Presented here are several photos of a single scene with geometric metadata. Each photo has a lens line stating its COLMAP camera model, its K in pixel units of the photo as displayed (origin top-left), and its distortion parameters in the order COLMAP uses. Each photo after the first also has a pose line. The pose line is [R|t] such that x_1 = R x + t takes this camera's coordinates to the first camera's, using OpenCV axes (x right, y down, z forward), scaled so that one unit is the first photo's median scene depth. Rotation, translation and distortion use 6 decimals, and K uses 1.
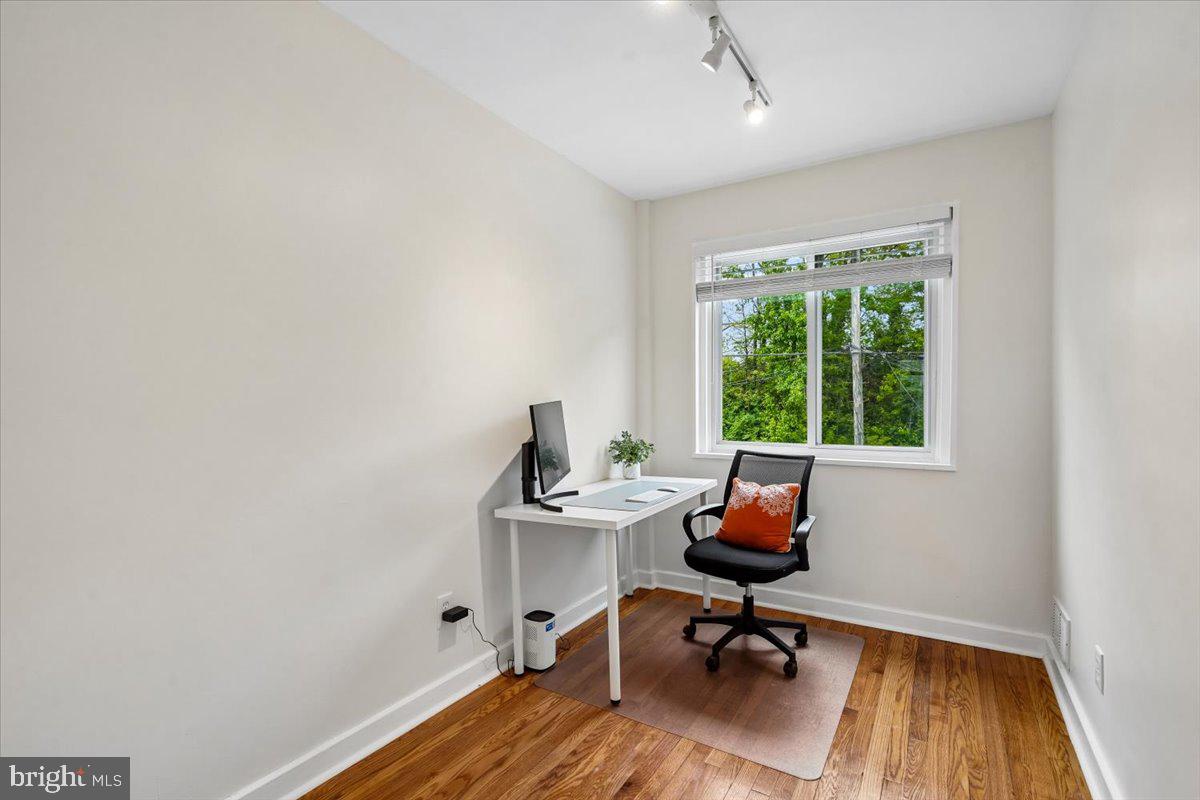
lens RADIAL K [[549.4, 0, 597.8], [0, 549.4, 395.7], [0, 0, 1]] dist [-0.002860, -0.000044]
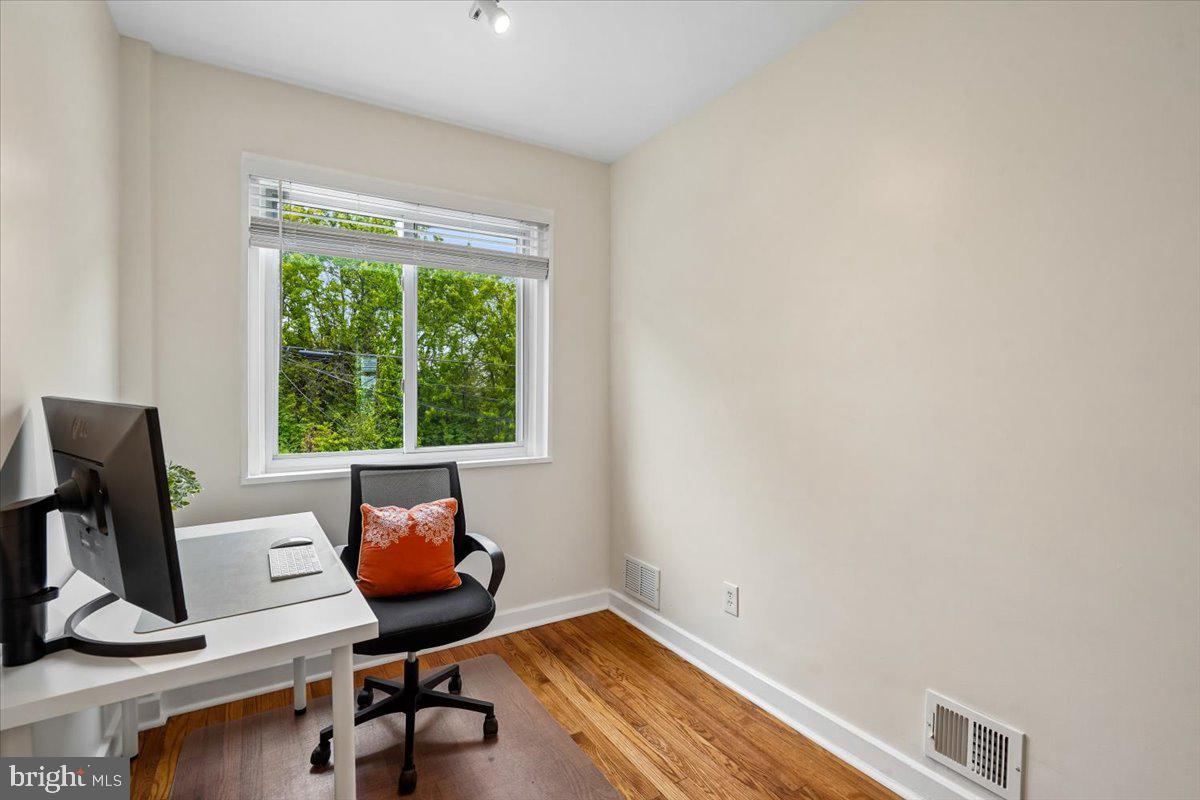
lens RADIAL K [[549.4, 0, 597.8], [0, 549.4, 395.7], [0, 0, 1]] dist [-0.002860, -0.000044]
pose [[0.461411, 0.001412, 0.887186, -0.264496], [-0.006763, 0.999975, 0.001926, 0.005312], [-0.887161, -0.006889, 0.461409, 0.437764]]
